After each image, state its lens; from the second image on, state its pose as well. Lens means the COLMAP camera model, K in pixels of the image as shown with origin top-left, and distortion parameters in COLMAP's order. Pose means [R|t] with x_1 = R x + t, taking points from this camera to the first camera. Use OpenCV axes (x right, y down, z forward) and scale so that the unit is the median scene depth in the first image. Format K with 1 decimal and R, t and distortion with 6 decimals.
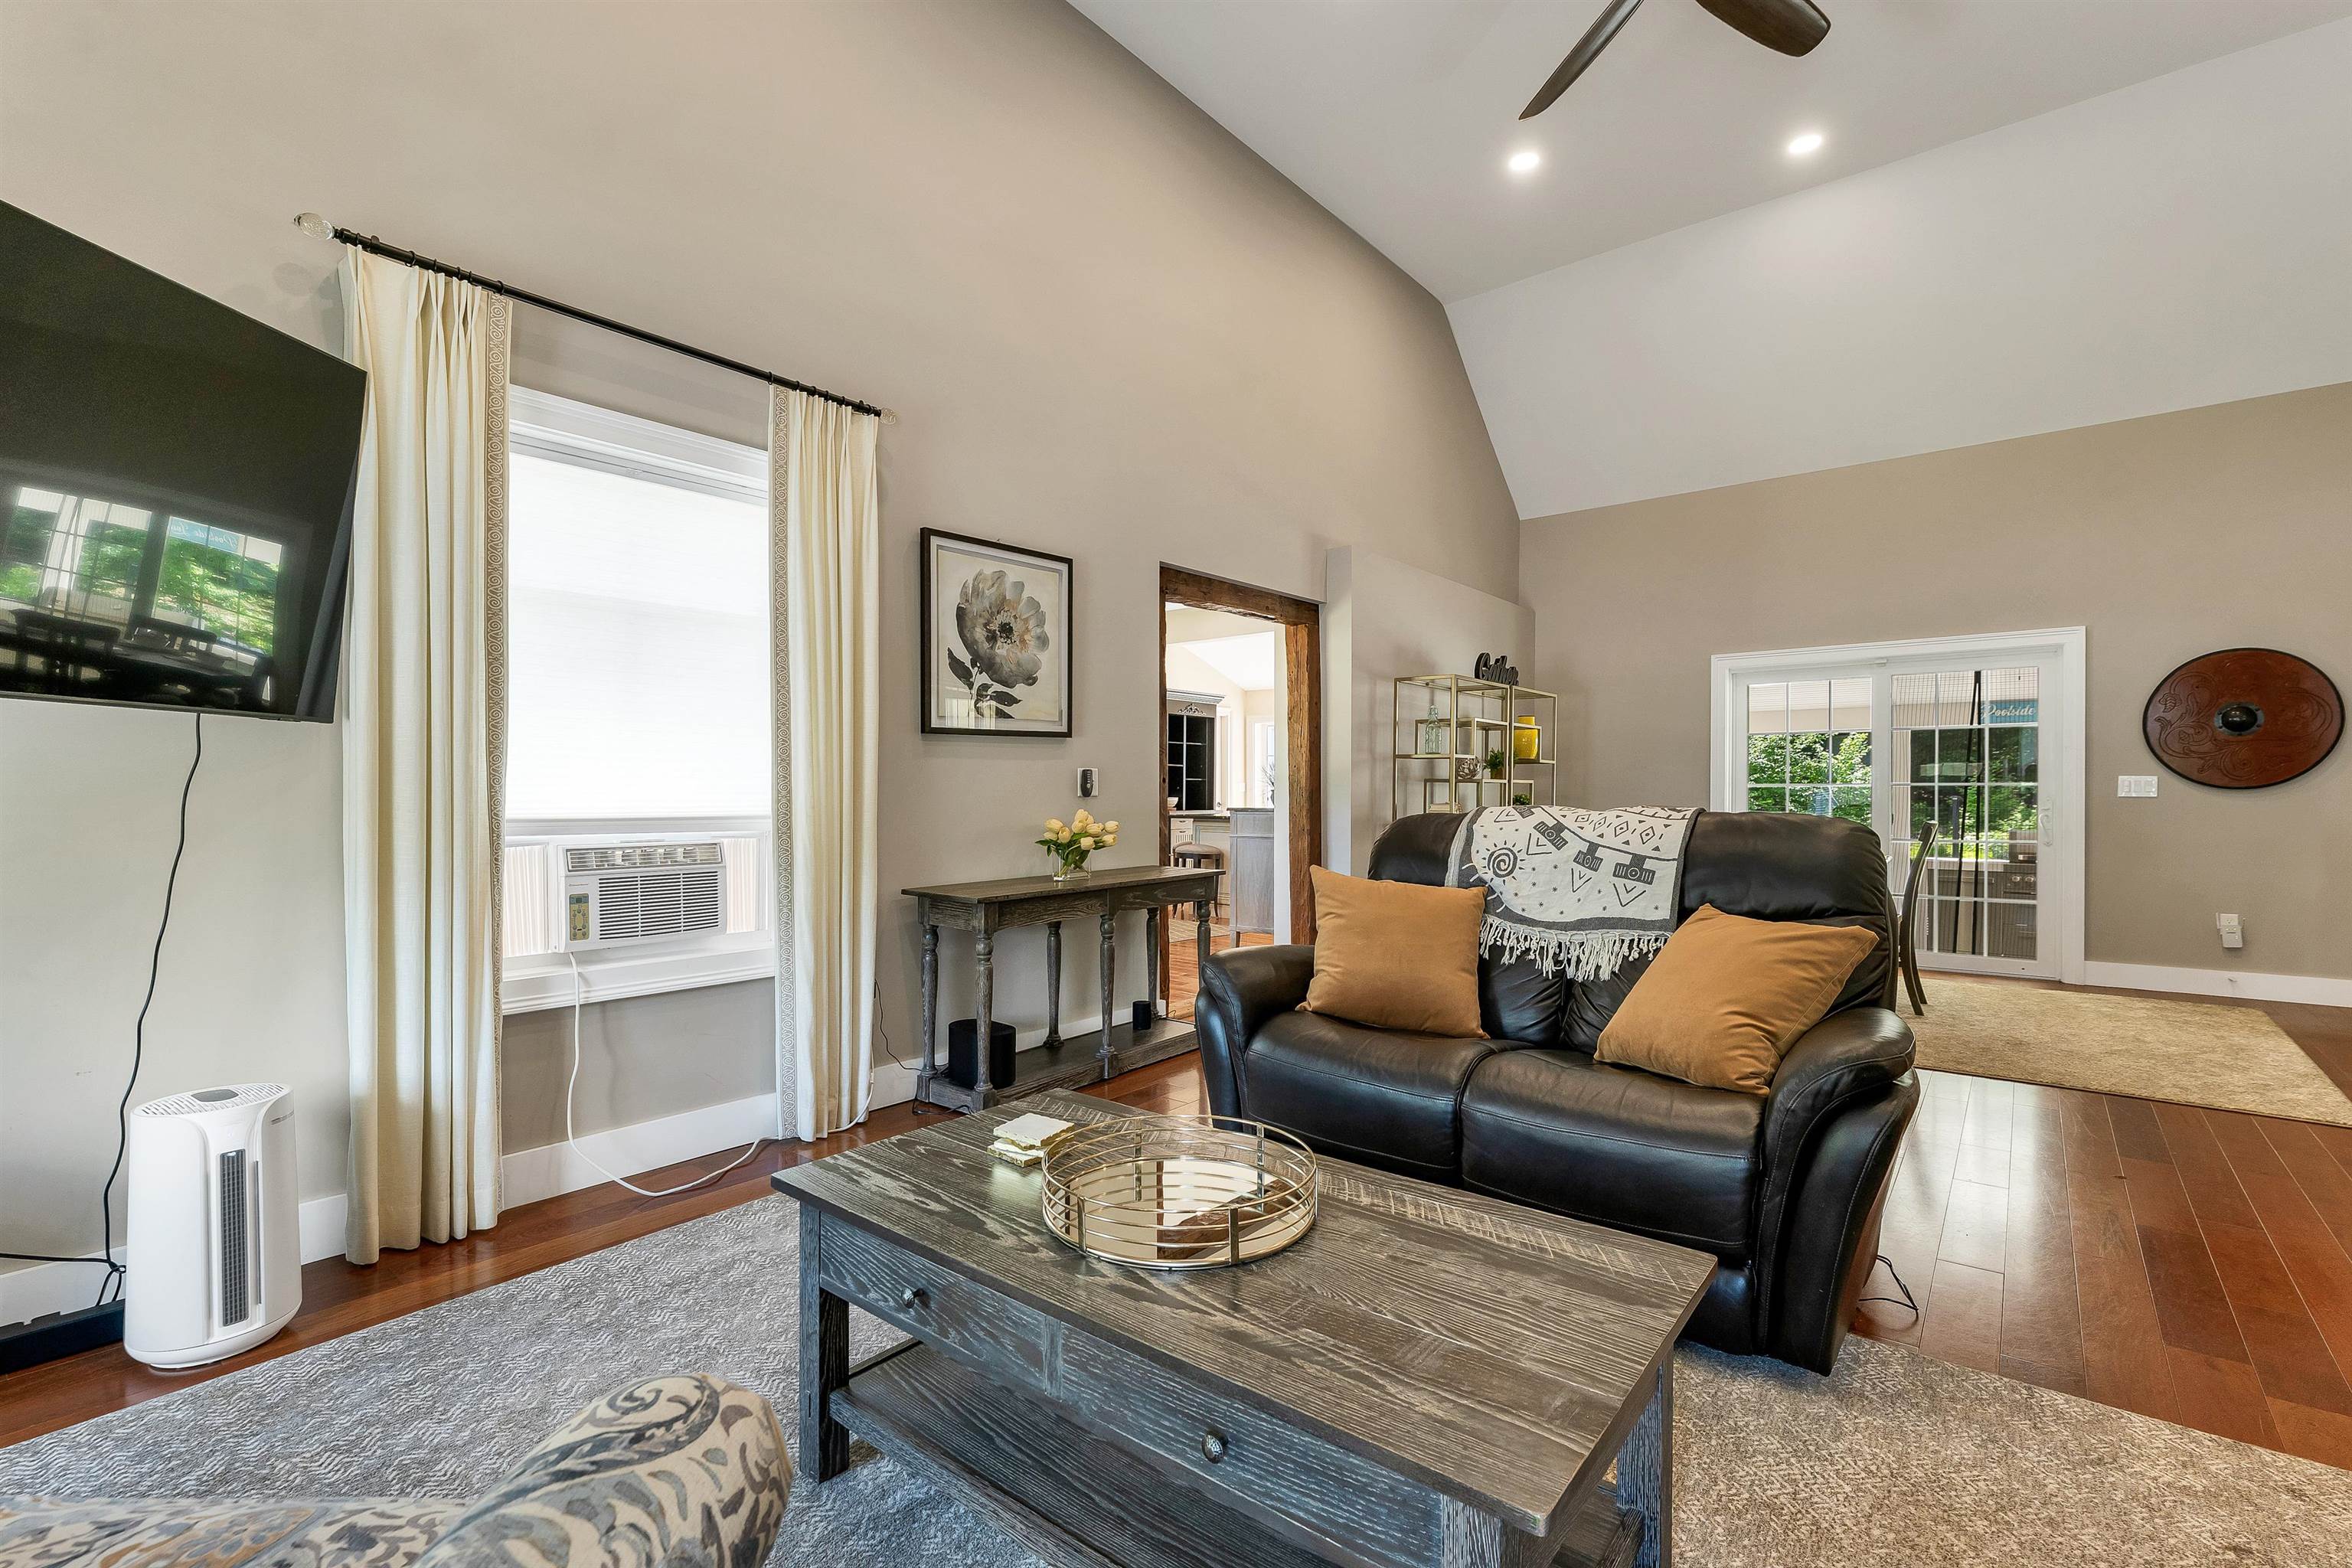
lens RADIAL K [[1055.3, 0, 1178.7], [0, 1055.3, 793.9], [0, 0, 1]] dist [0.000376, 0.000089]
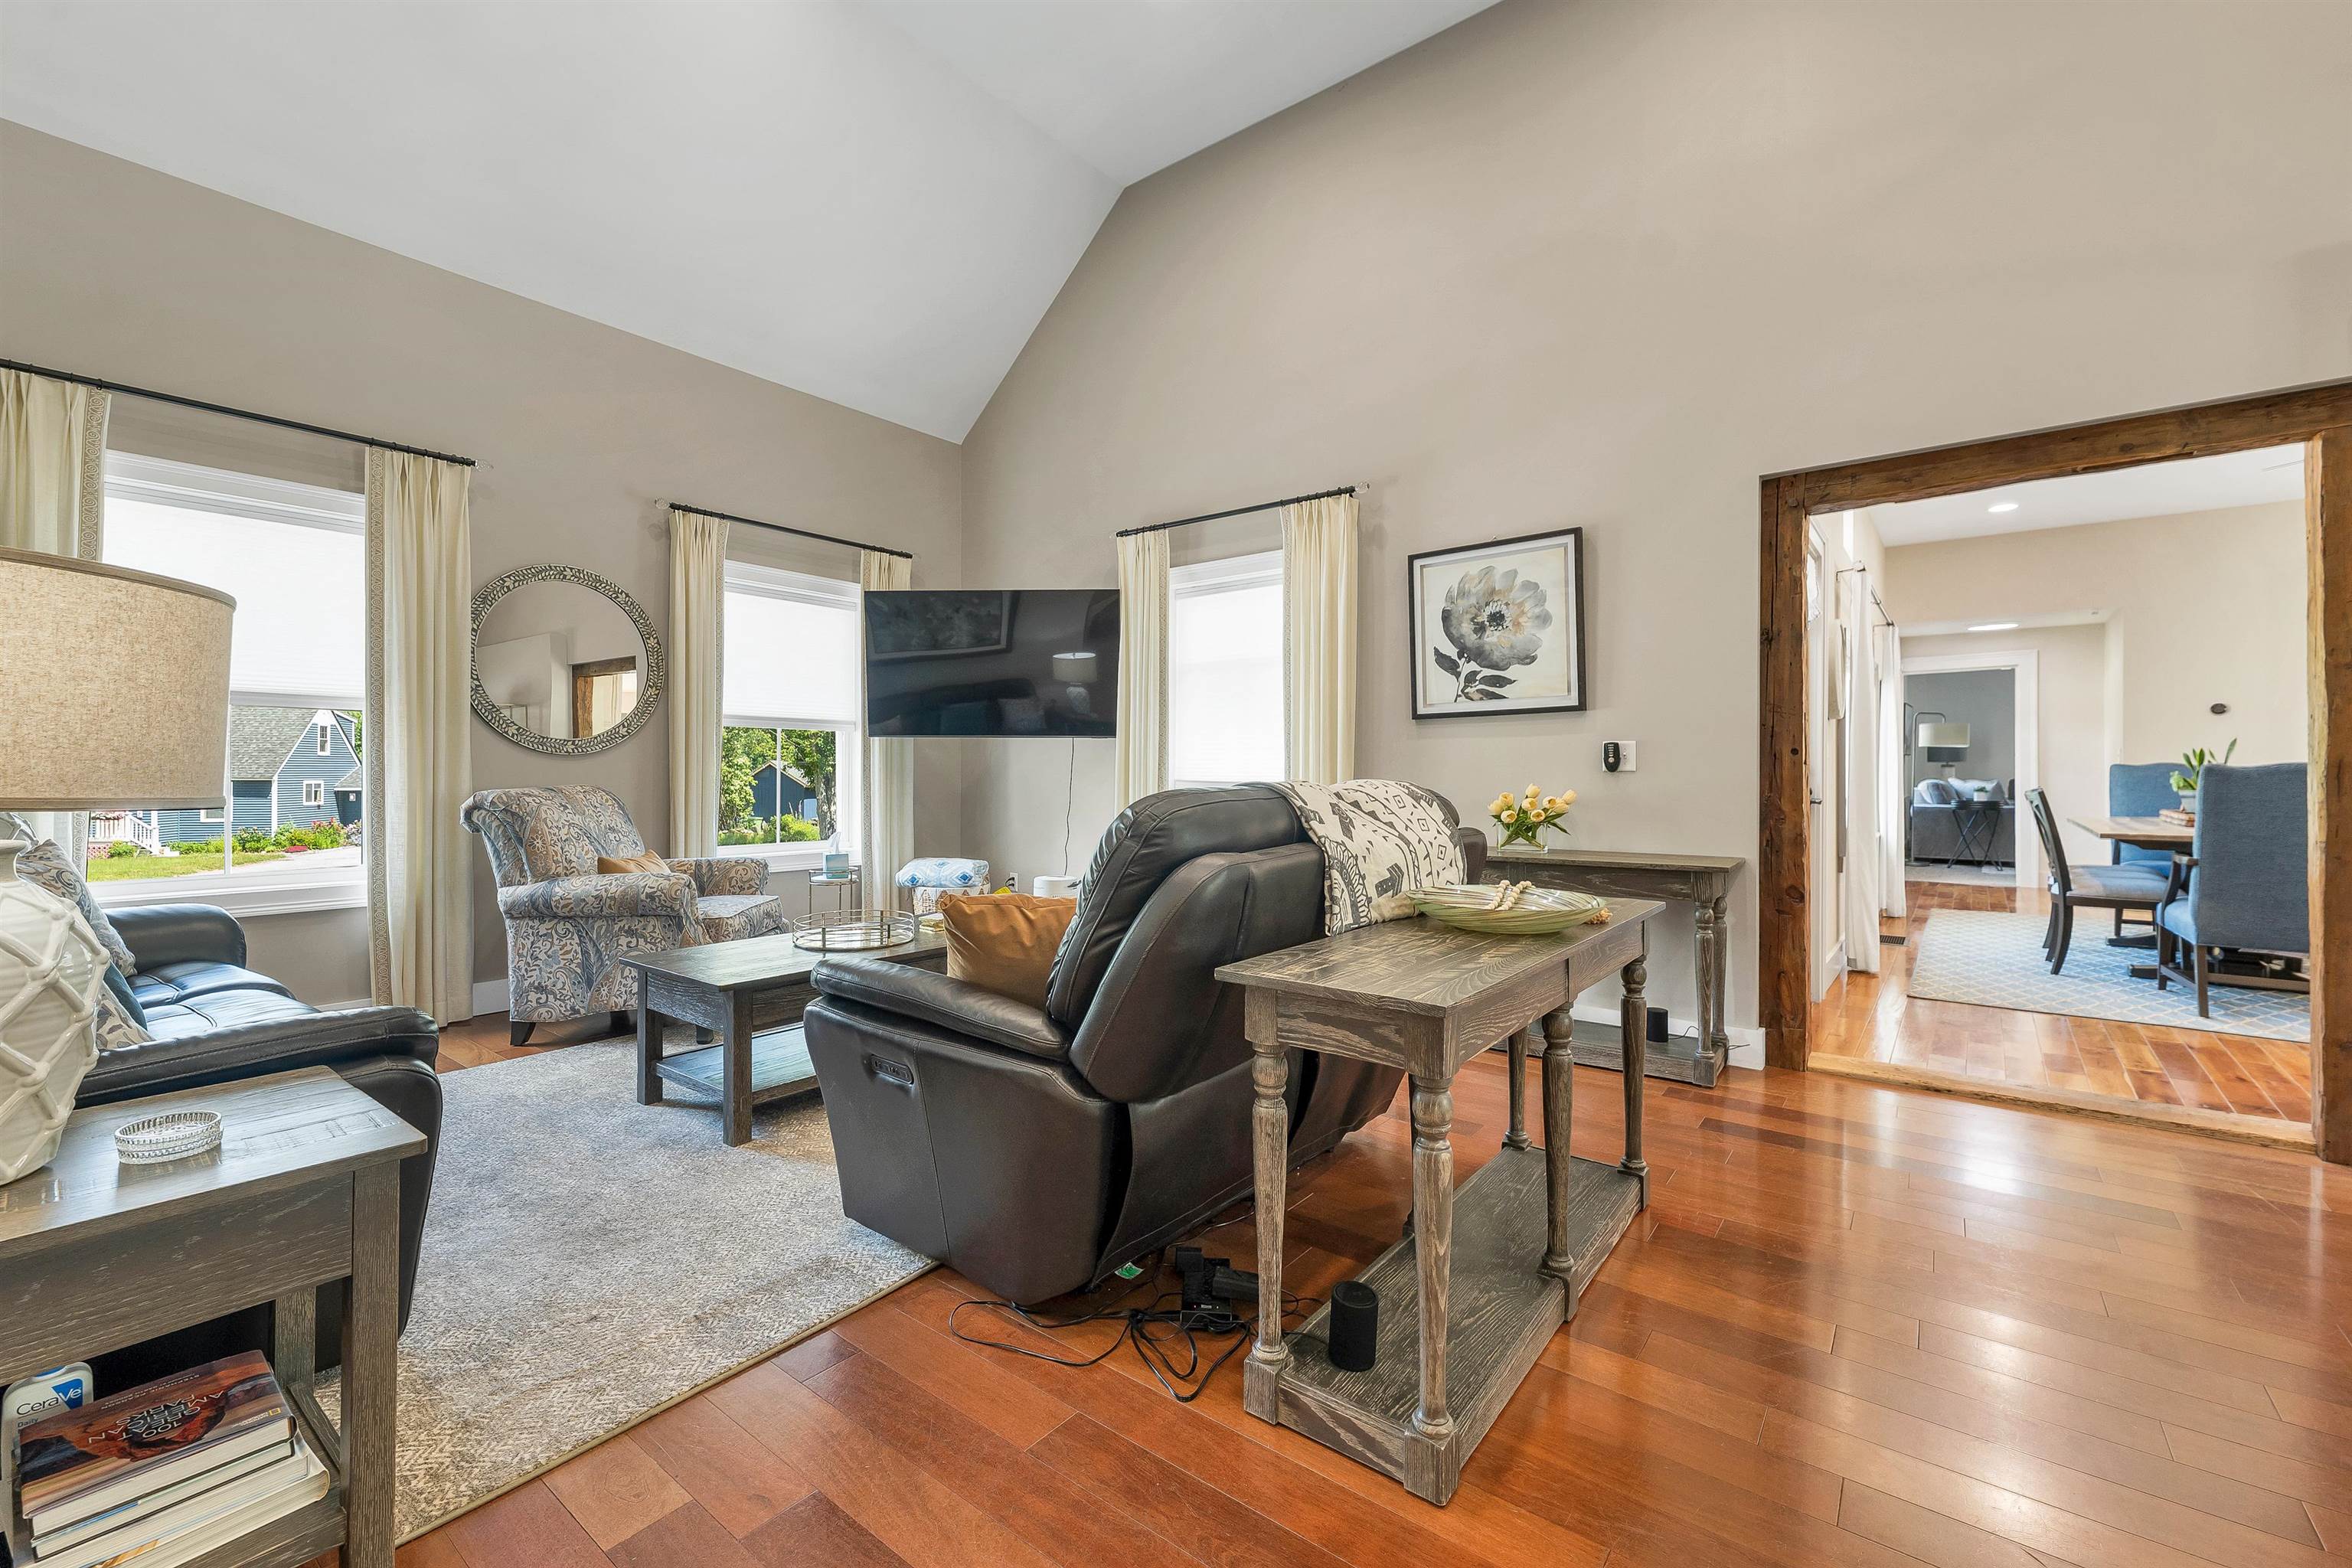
lens RADIAL K [[958.6, 0, 1161.0], [0, 958.6, 788.3], [0, 0, 1]] dist [0.003017, 0.000207]
pose [[0.006122, 0.015311, -0.999864, 0.866639], [-0.006352, 0.999863, 0.015273, 0.008313], [0.999961, 0.006258, 0.006219, 0.673196]]
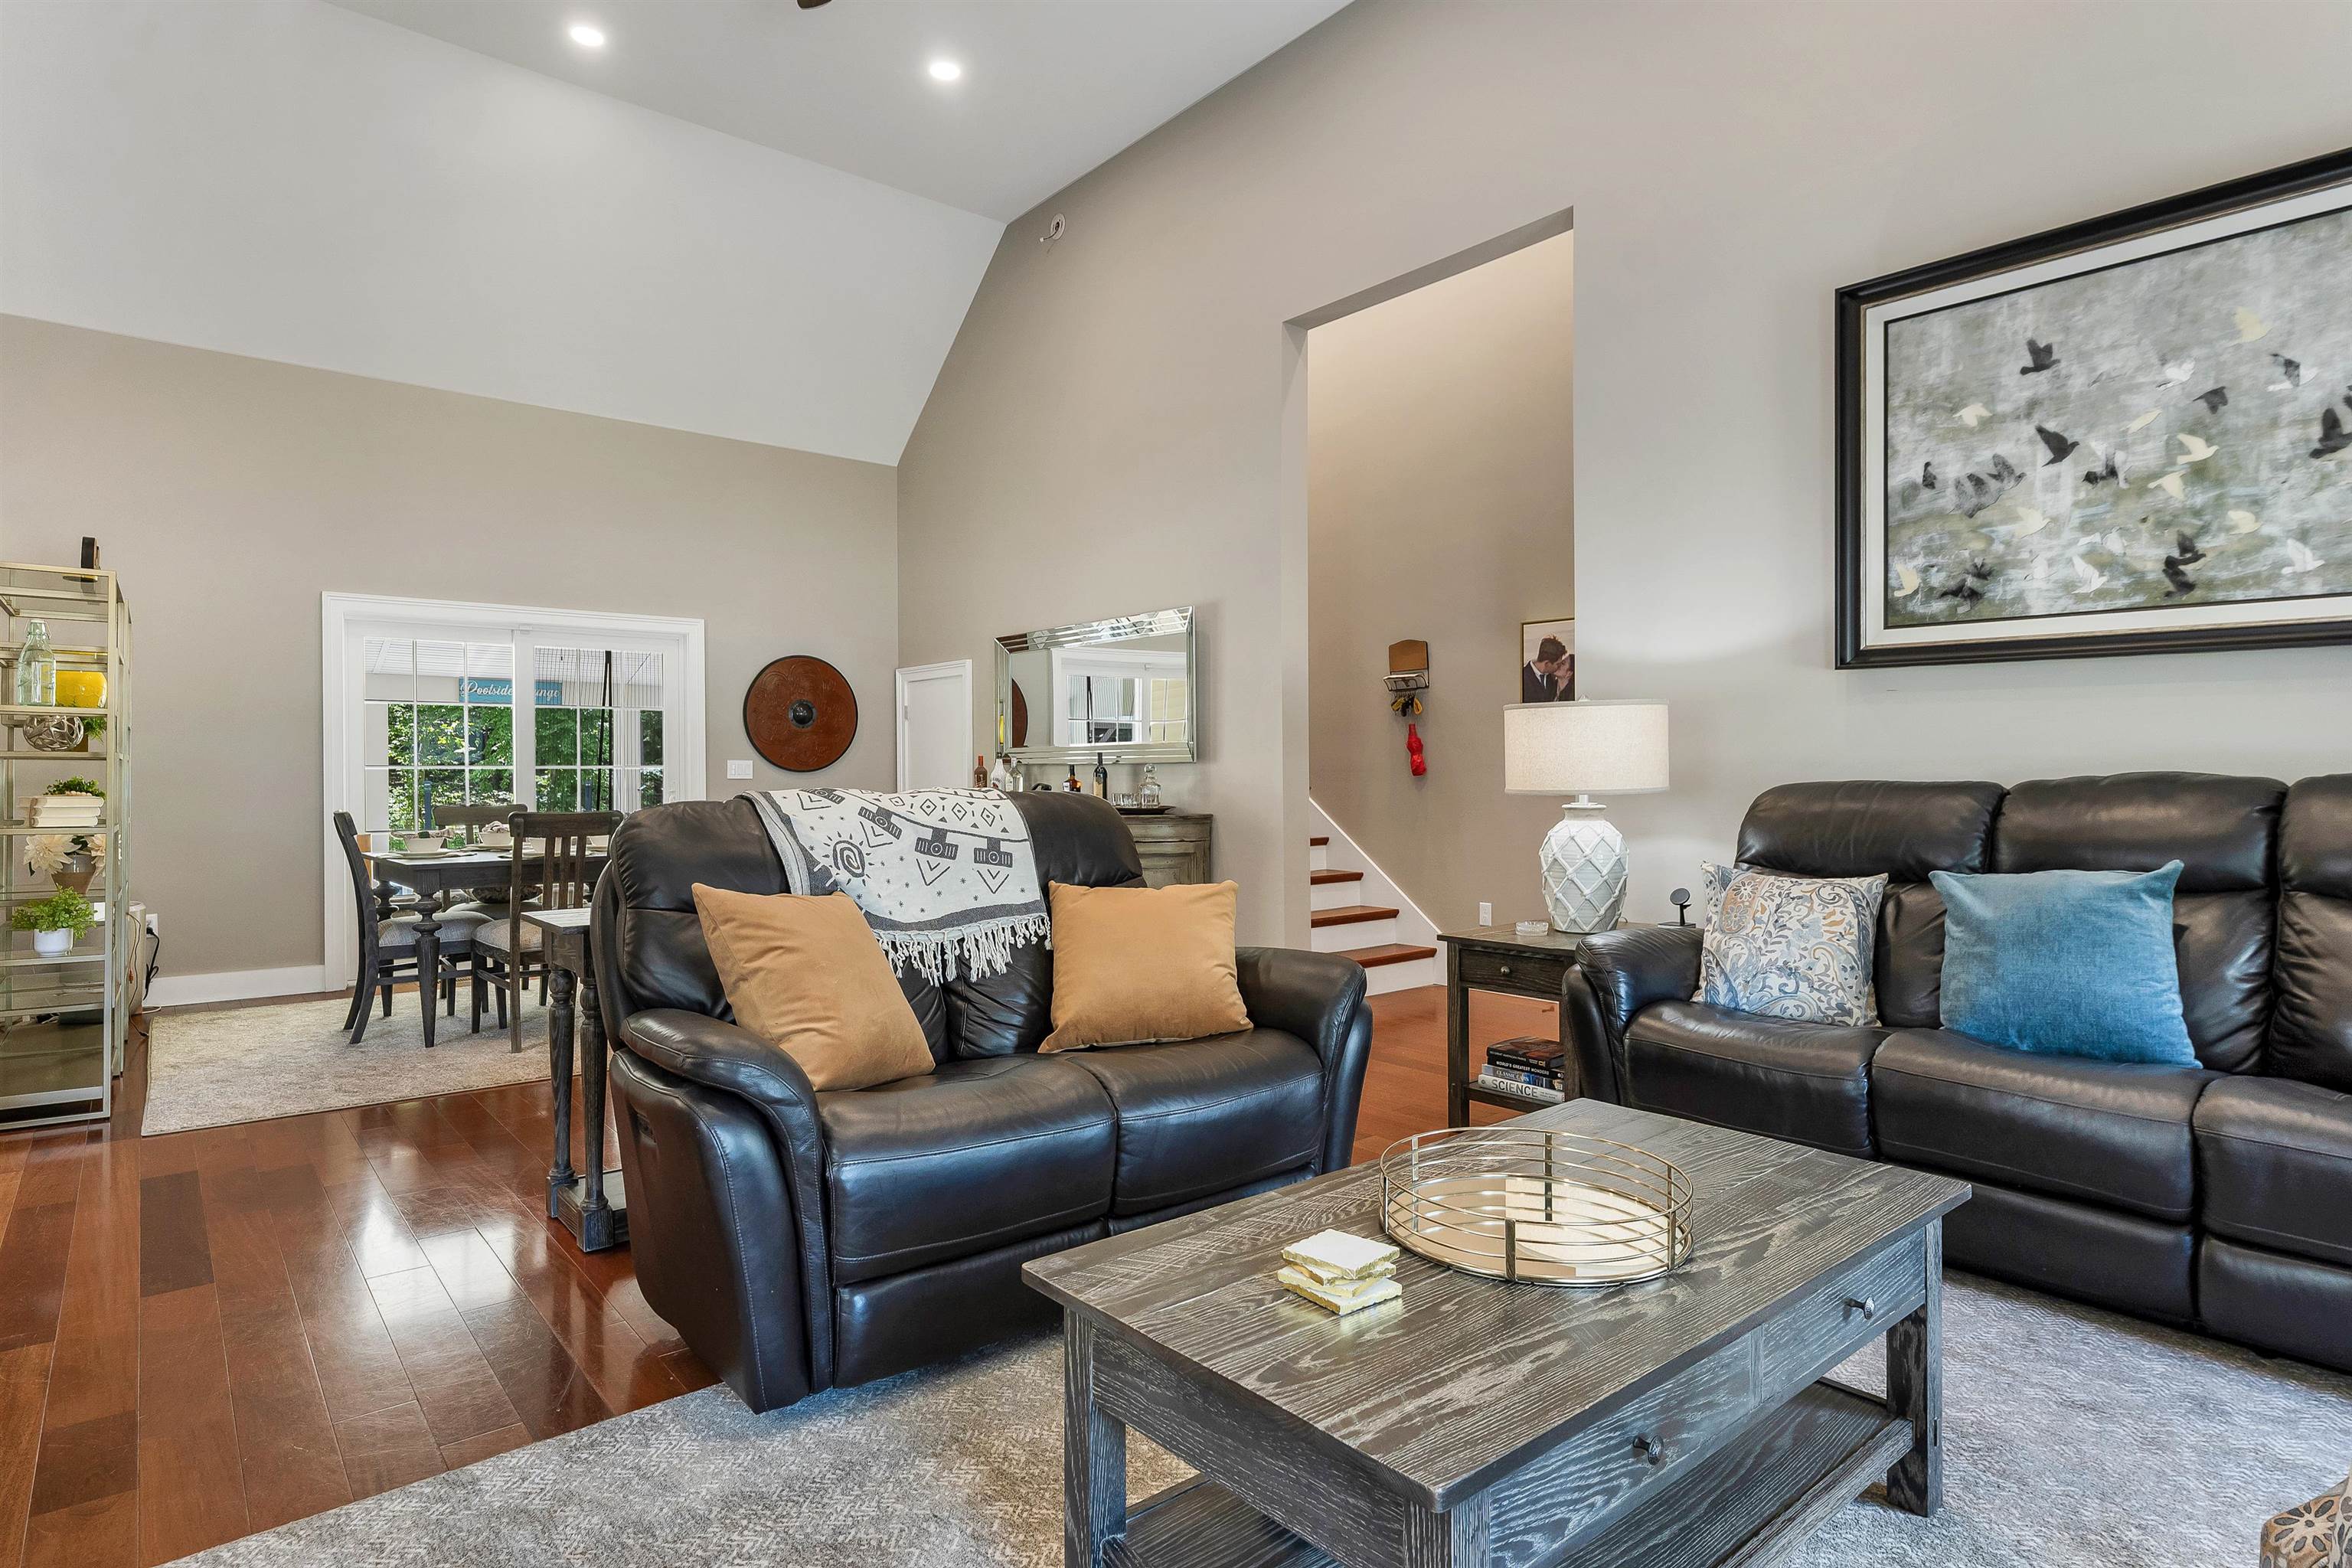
lens RADIAL K [[1245.0, 0, 1178.6], [0, 1245.0, 773.6], [0, 0, 1]] dist [0.000728, 0.000461]
pose [[0.191994, -0.000656, 0.981396, -0.440842], [0.006426, 0.999979, -0.000589, 0.001254], [-0.981375, 0.006419, 0.191994, 0.434666]]
